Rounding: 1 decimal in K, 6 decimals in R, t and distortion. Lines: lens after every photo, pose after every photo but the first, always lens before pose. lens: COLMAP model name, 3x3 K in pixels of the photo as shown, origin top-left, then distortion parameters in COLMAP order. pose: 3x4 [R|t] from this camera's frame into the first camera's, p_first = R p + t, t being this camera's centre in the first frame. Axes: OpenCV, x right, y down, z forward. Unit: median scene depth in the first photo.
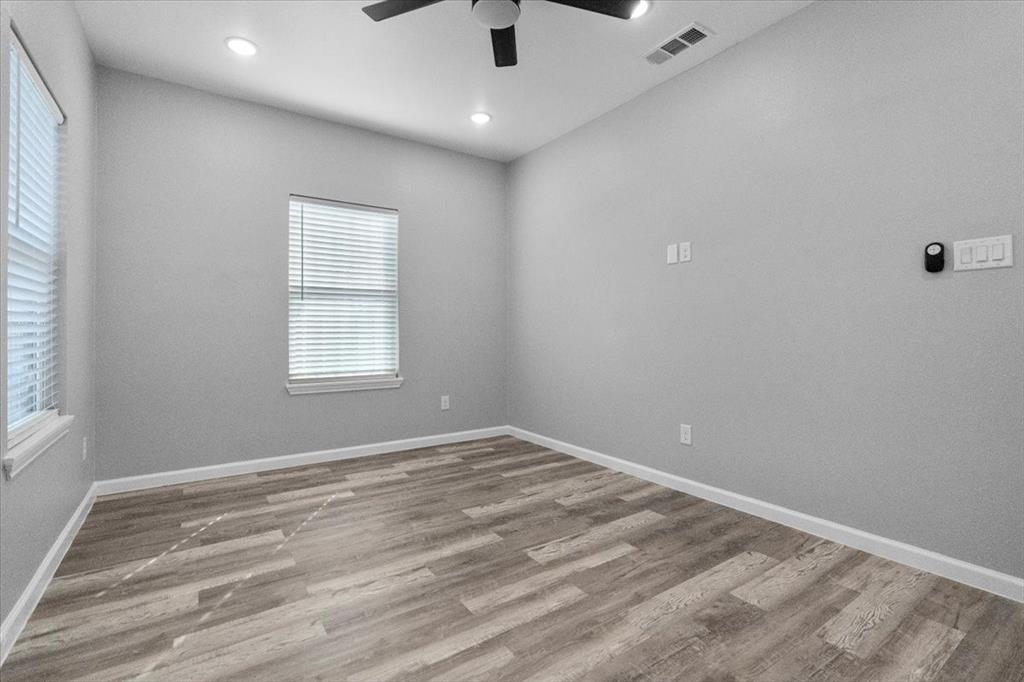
lens RADIAL K [[461.9, 0, 507.5], [0, 461.9, 335.6], [0, 0, 1]] dist [-0.004445, -0.000477]
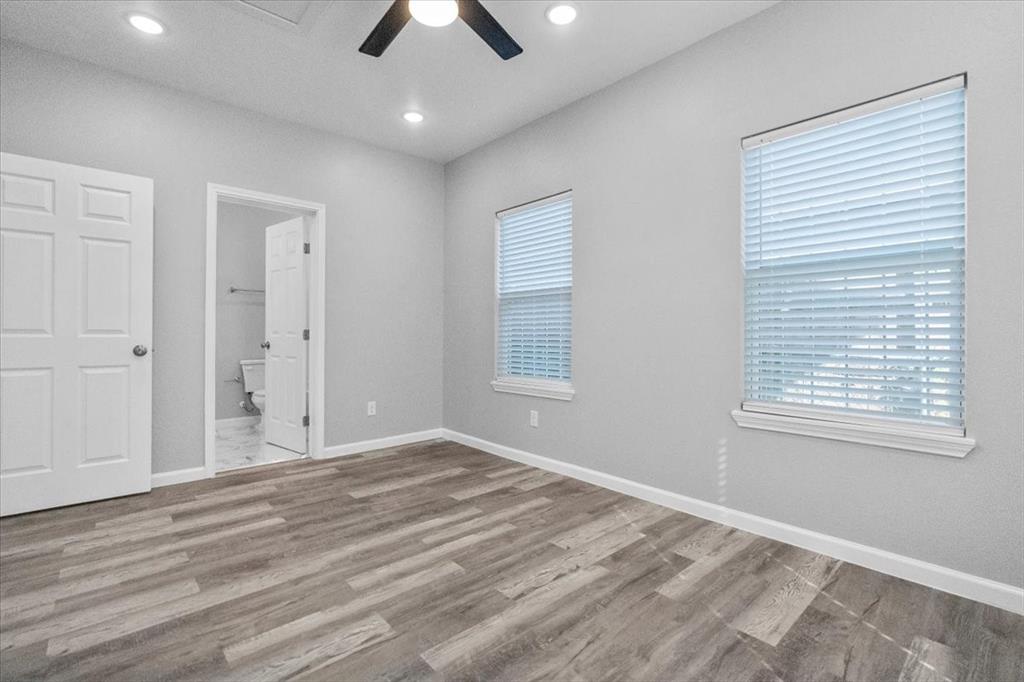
lens RADIAL K [[468.3, 0, 511.8], [0, 468.3, 325.9], [0, 0, 1]] dist [-0.018560, 0.006695]
pose [[-0.990637, -0.003440, -0.136480, -0.049180], [-0.003076, 0.999991, -0.002879, -0.021692], [0.136489, -0.002433, -0.990639, 1.798262]]
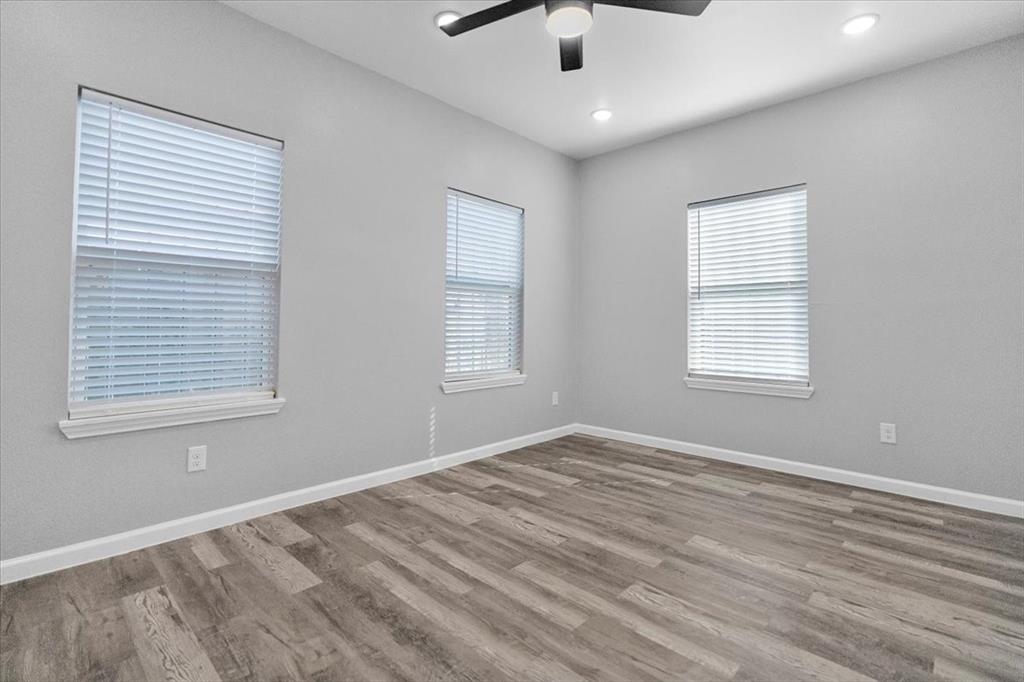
lens RADIAL K [[468.3, 0, 511.8], [0, 468.3, 325.9], [0, 0, 1]] dist [-0.018560, 0.006695]
pose [[0.219050, -0.001587, -0.975712, 0.853132], [-0.017925, 0.999823, -0.005650, -0.005008], [0.975549, 0.018727, 0.218983, 0.580458]]
